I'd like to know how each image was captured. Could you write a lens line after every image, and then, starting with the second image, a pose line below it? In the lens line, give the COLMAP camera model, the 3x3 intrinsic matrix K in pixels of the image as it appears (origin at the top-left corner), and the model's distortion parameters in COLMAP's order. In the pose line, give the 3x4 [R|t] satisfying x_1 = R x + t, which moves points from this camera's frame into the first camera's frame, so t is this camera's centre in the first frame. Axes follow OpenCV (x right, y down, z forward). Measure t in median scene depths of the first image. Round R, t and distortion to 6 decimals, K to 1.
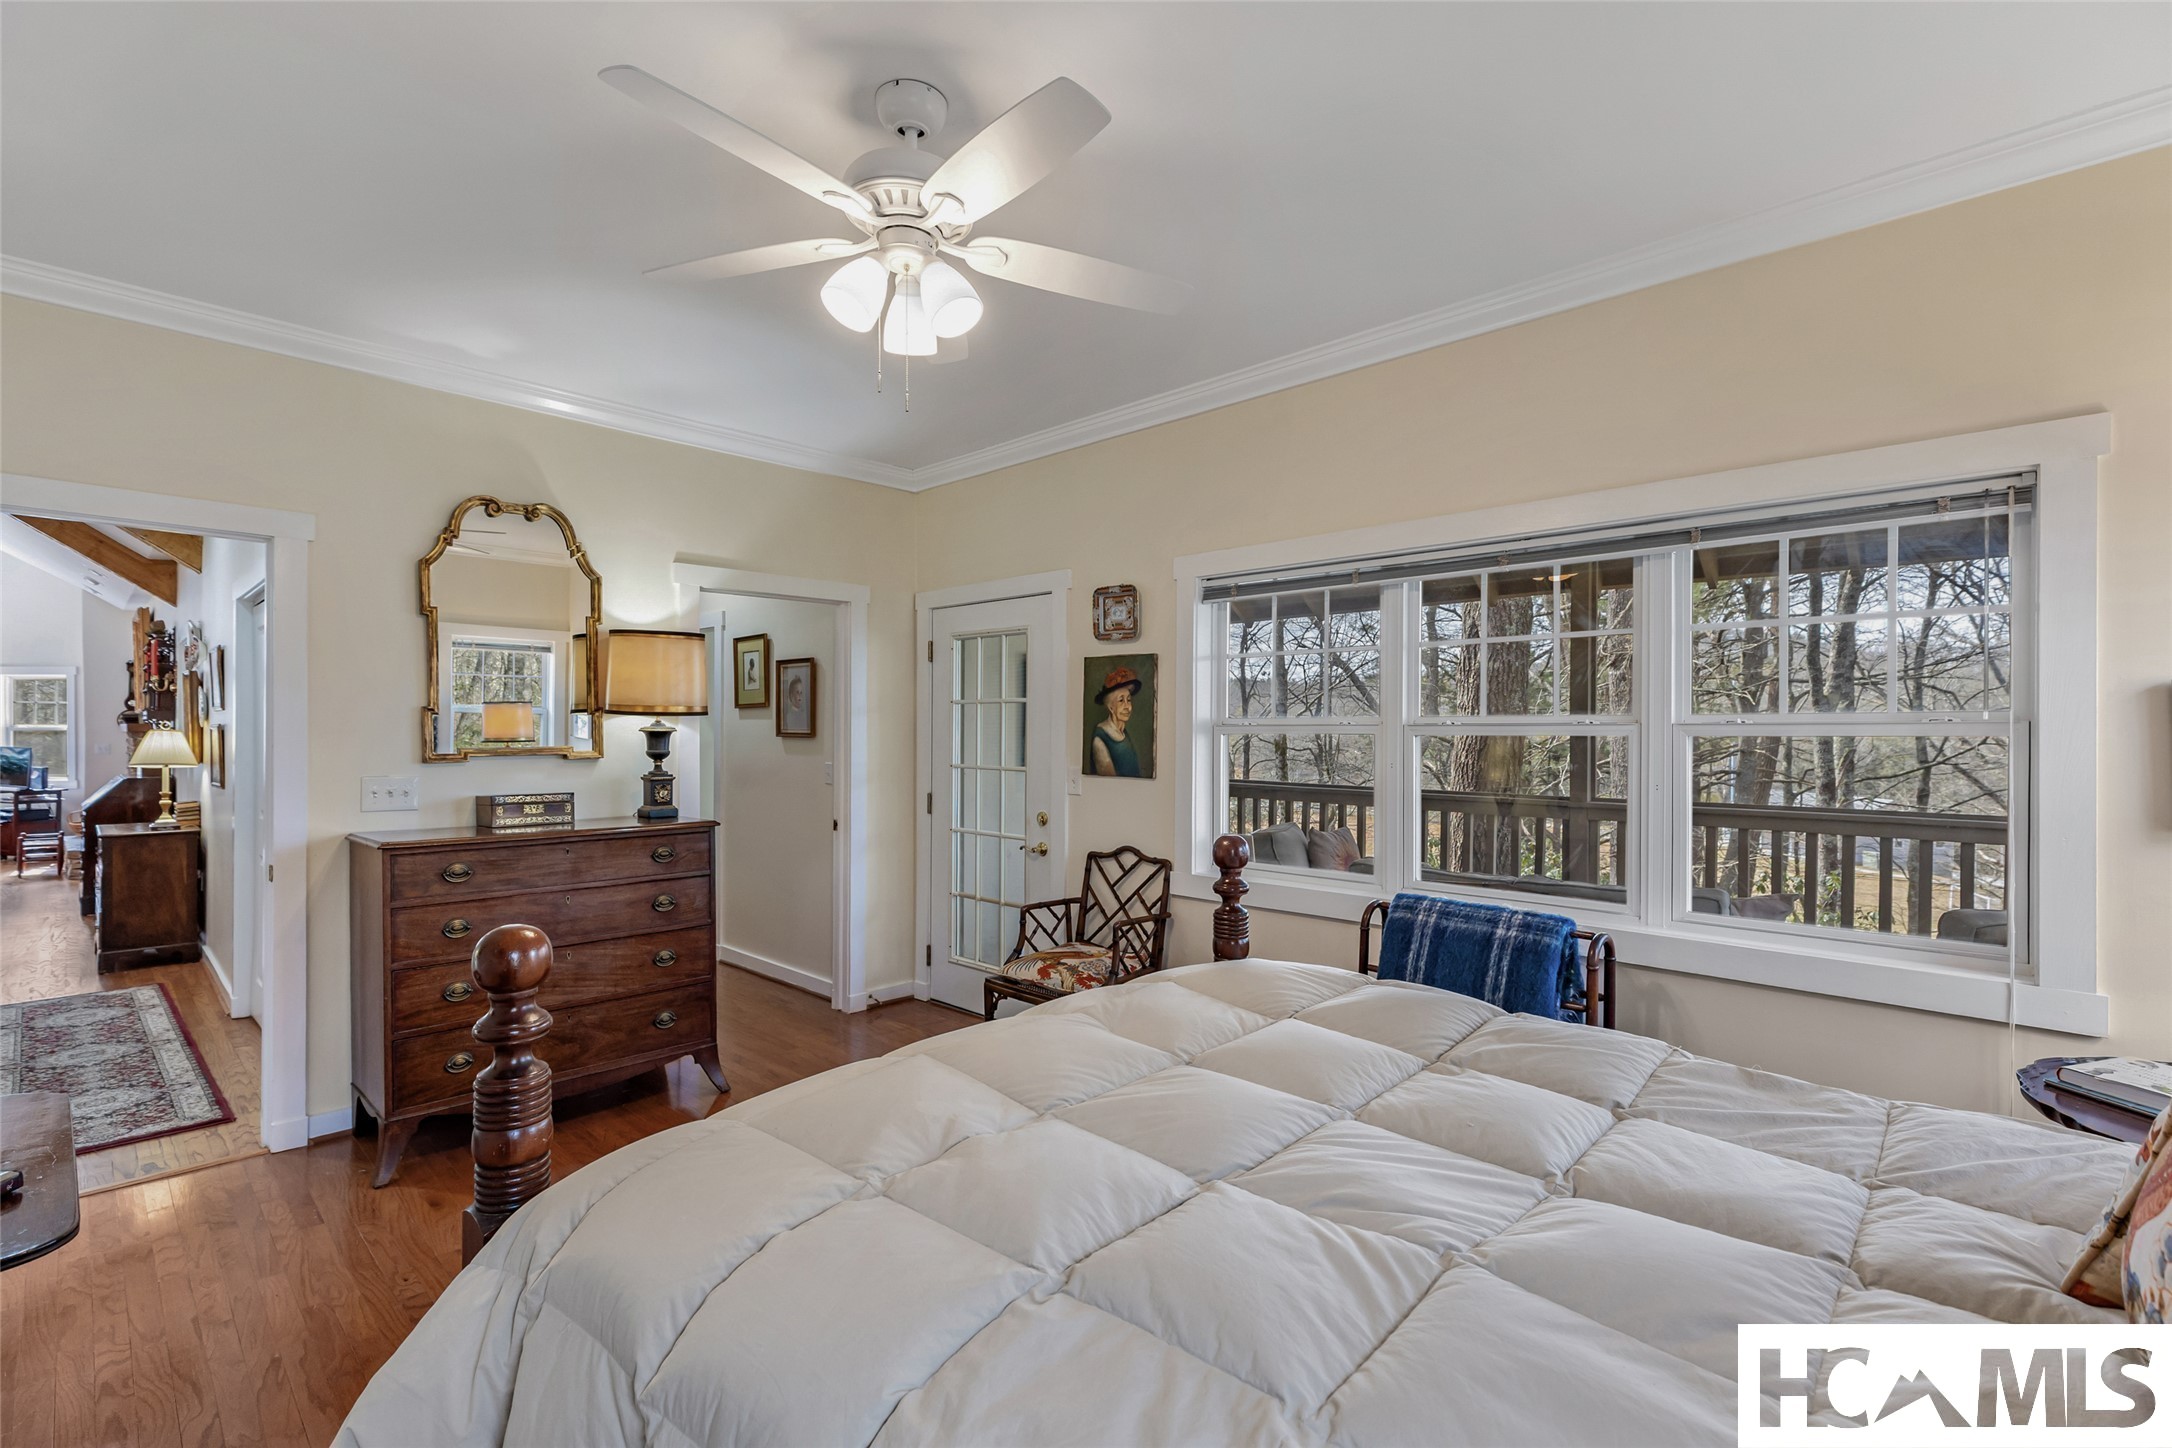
lens RADIAL K [[967.0, 0, 1088.2], [0, 967.0, 719.8], [0, 0, 1]] dist [0.003102, 0.001584]
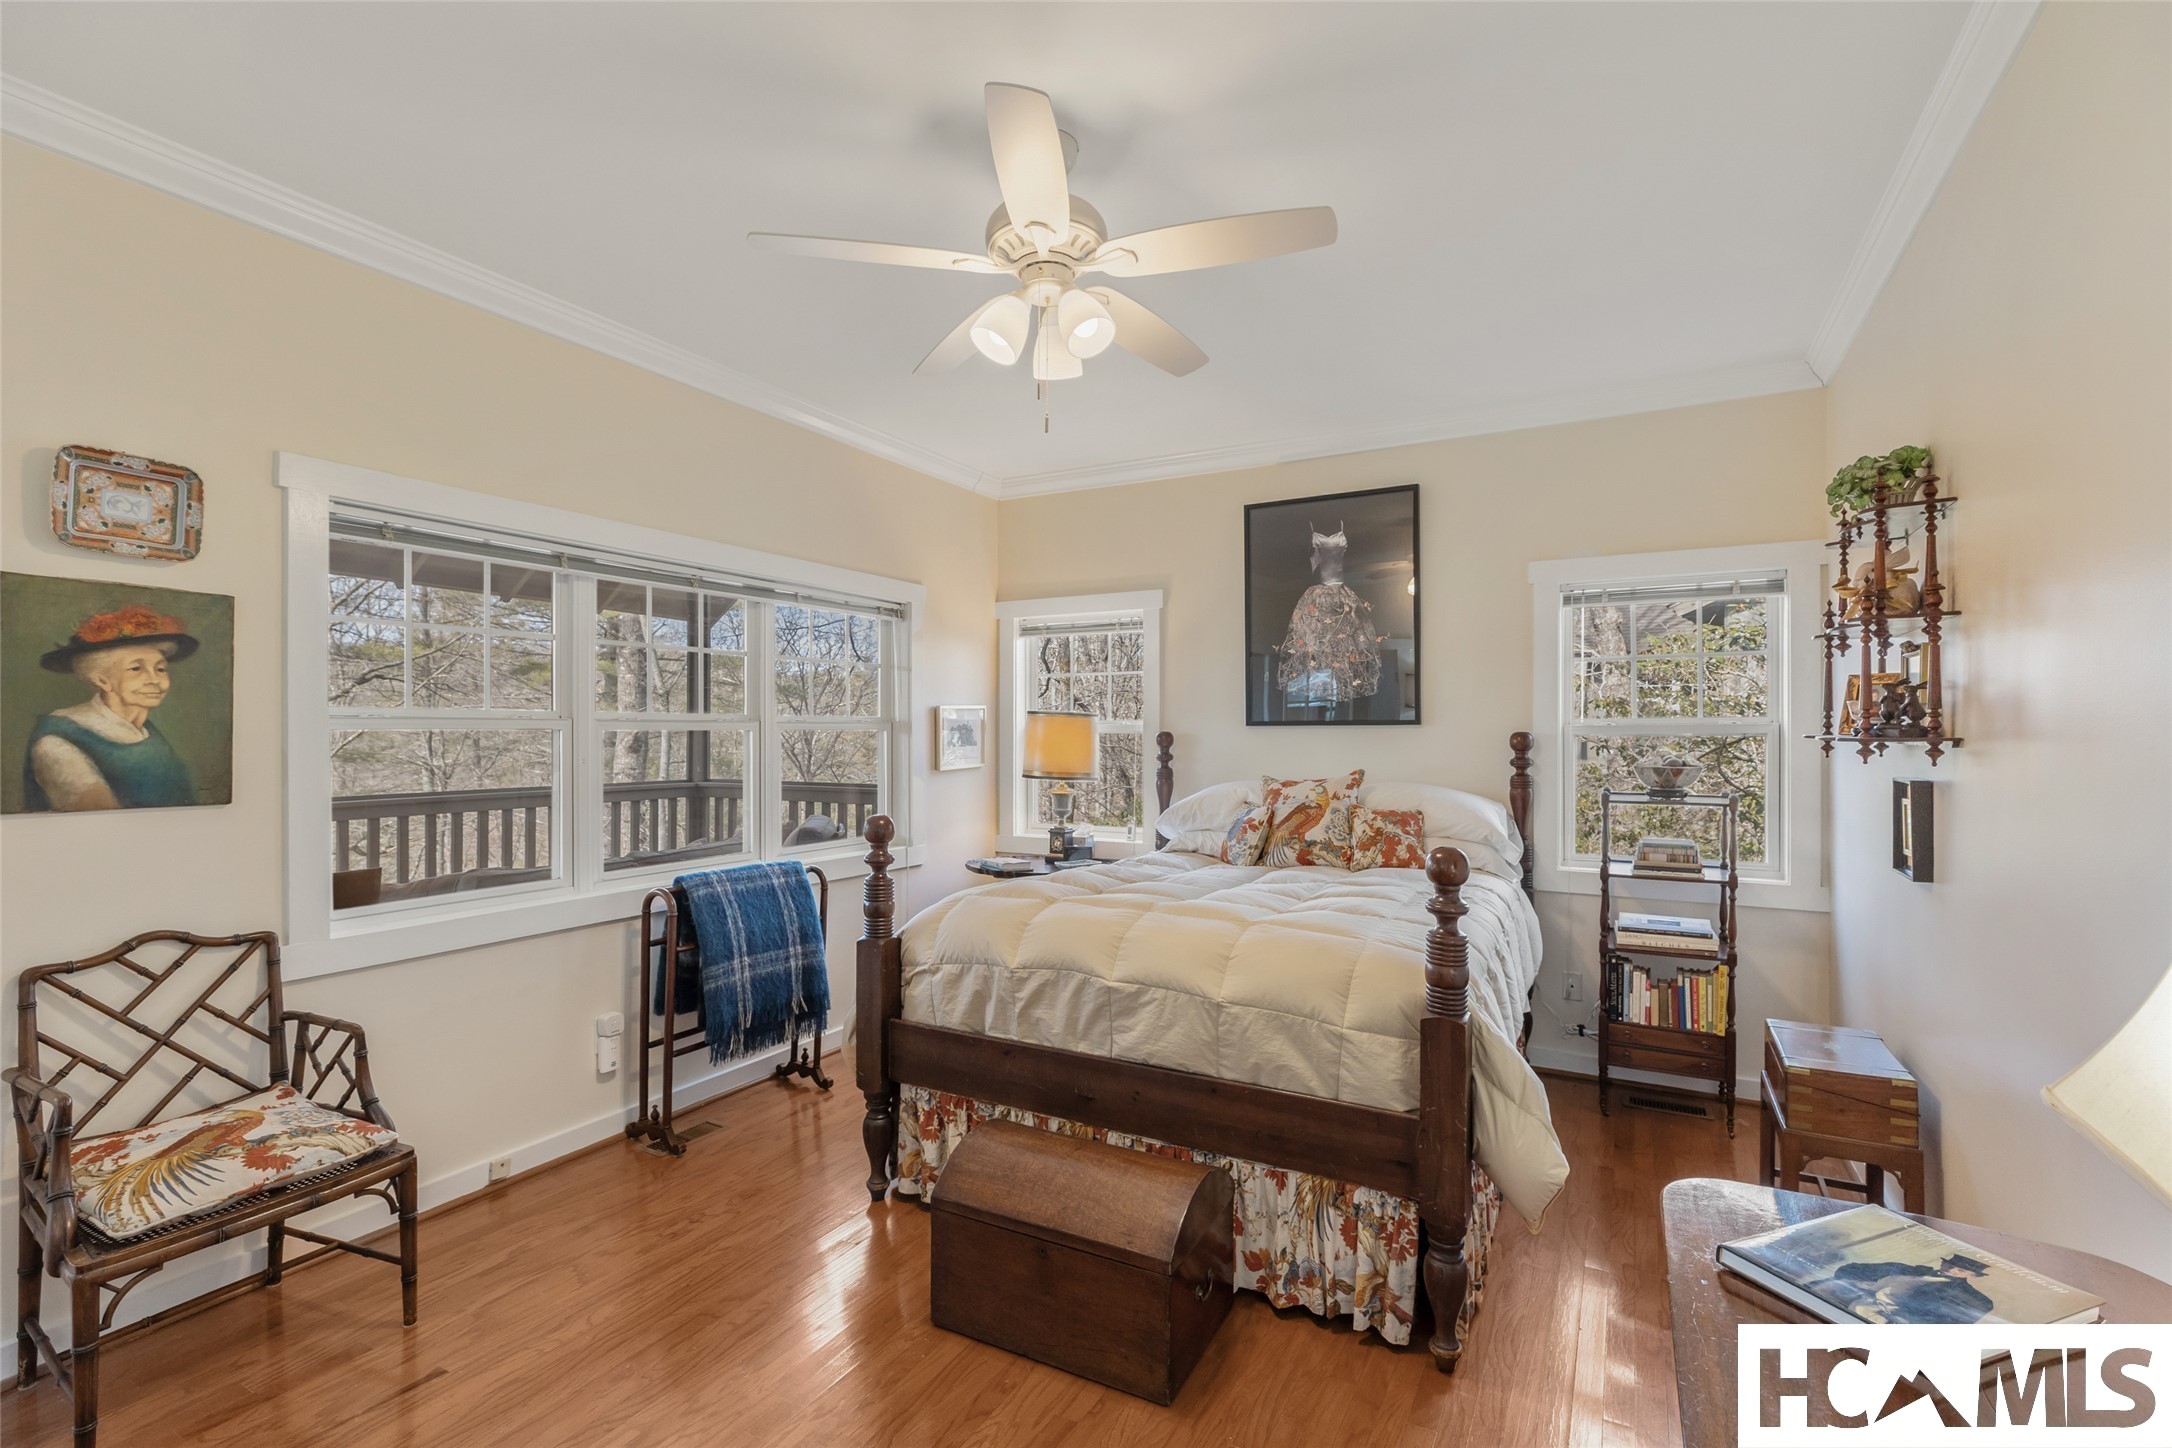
lens RADIAL K [[967.0, 0, 1088.3], [0, 967.0, 733.9], [0, 0, 1]] dist [0.003102, 0.001584]
pose [[-0.254473, -0.006950, 0.967055, -0.641579], [-0.016757, 0.999856, 0.002776, 0.006410], [-0.966935, -0.015498, -0.254552, 0.630230]]
